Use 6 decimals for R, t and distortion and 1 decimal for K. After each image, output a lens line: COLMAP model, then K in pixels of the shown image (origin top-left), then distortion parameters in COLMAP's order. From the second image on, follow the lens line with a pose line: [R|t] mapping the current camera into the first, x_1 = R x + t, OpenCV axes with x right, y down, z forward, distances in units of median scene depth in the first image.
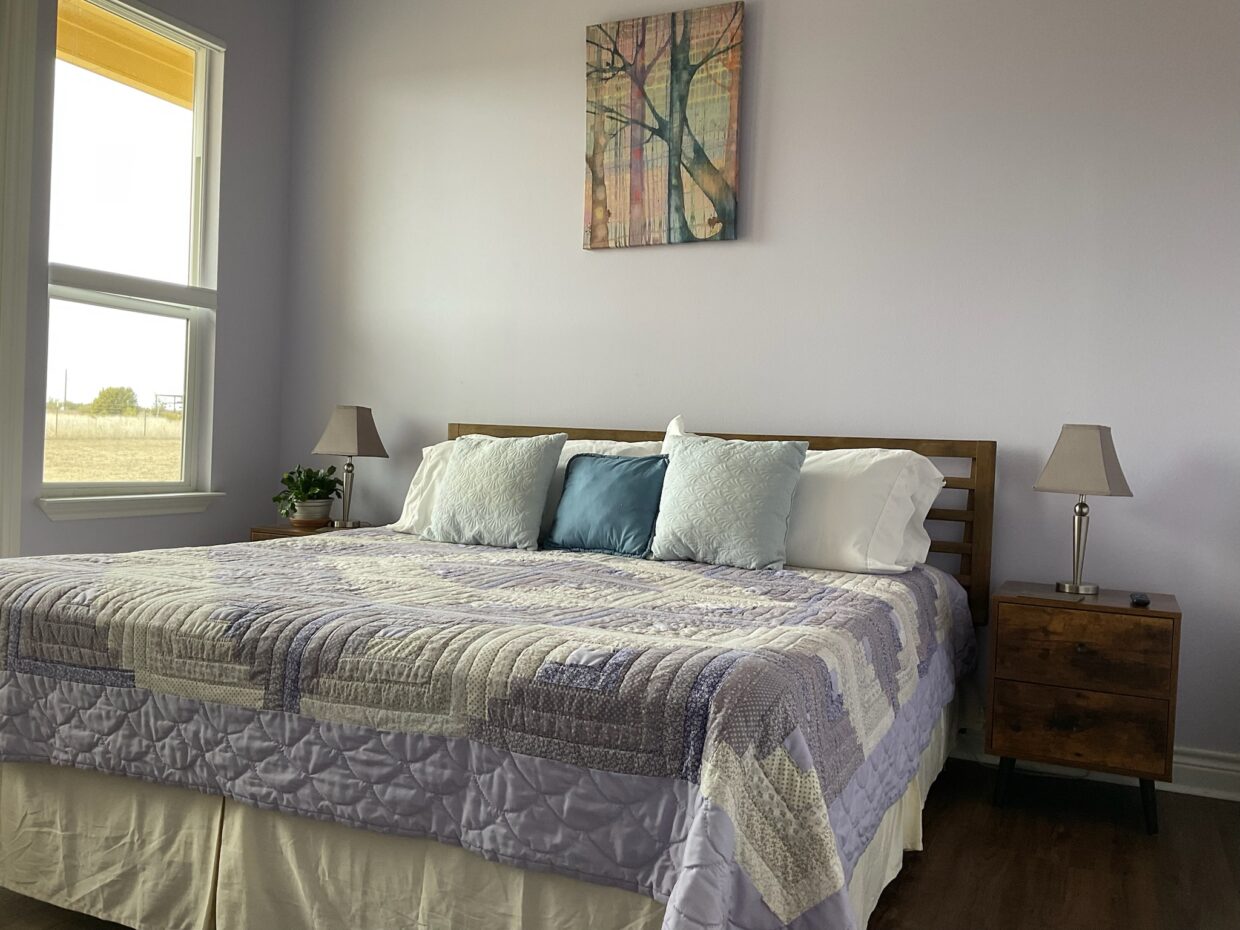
lens RADIAL K [[1054.3, 0, 613.5], [0, 1054.3, 490.5], [0, 0, 1]] dist [0.058488, -0.062449]
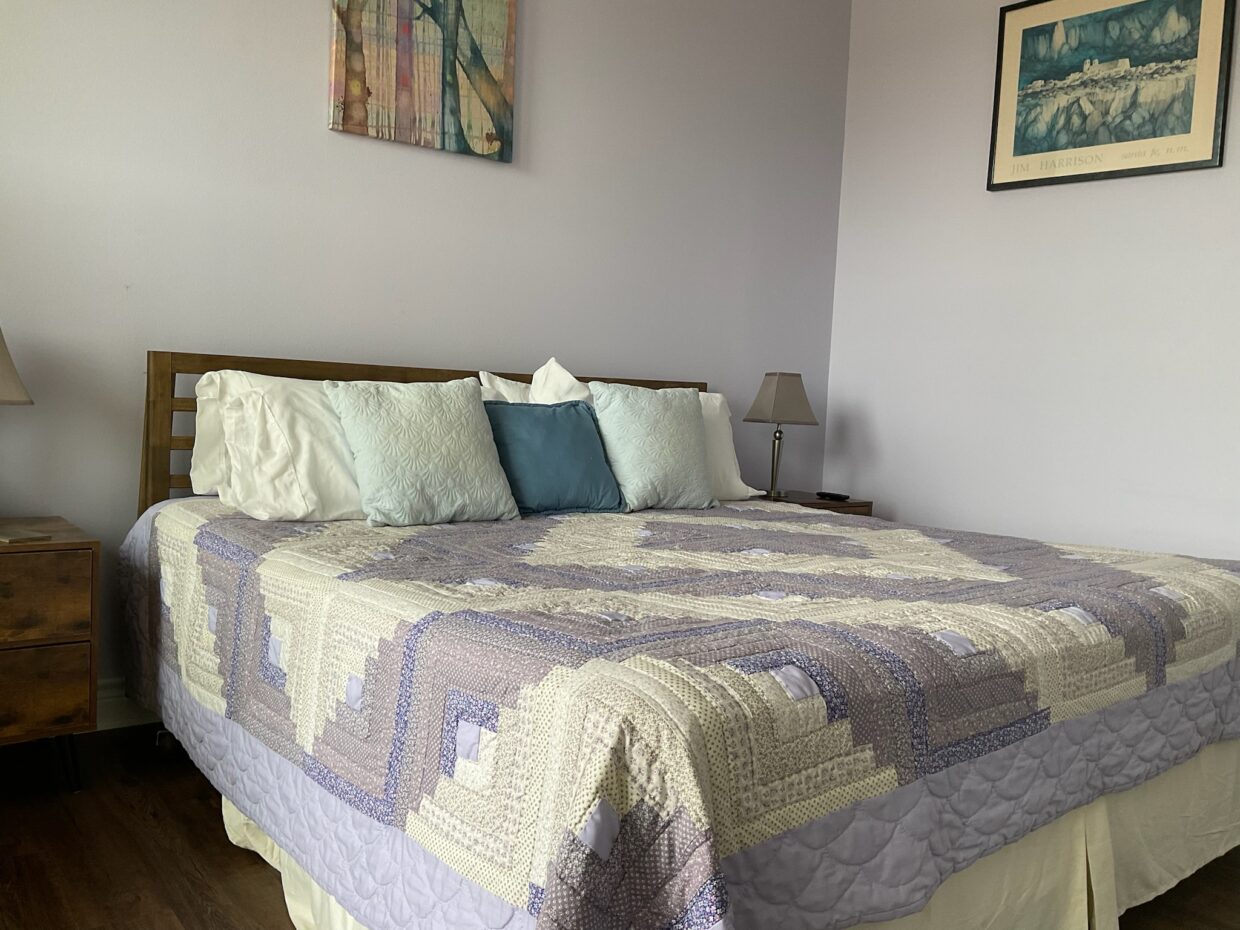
lens RADIAL K [[1054.3, 0, 632.6], [0, 1054.3, 464.1], [0, 0, 1]] dist [0.058488, -0.062449]
pose [[0.432778, -0.081159, 0.897840, -0.680846], [0.013290, 0.996406, 0.083662, -0.048672], [-0.901402, -0.024275, 0.432302, 0.483168]]
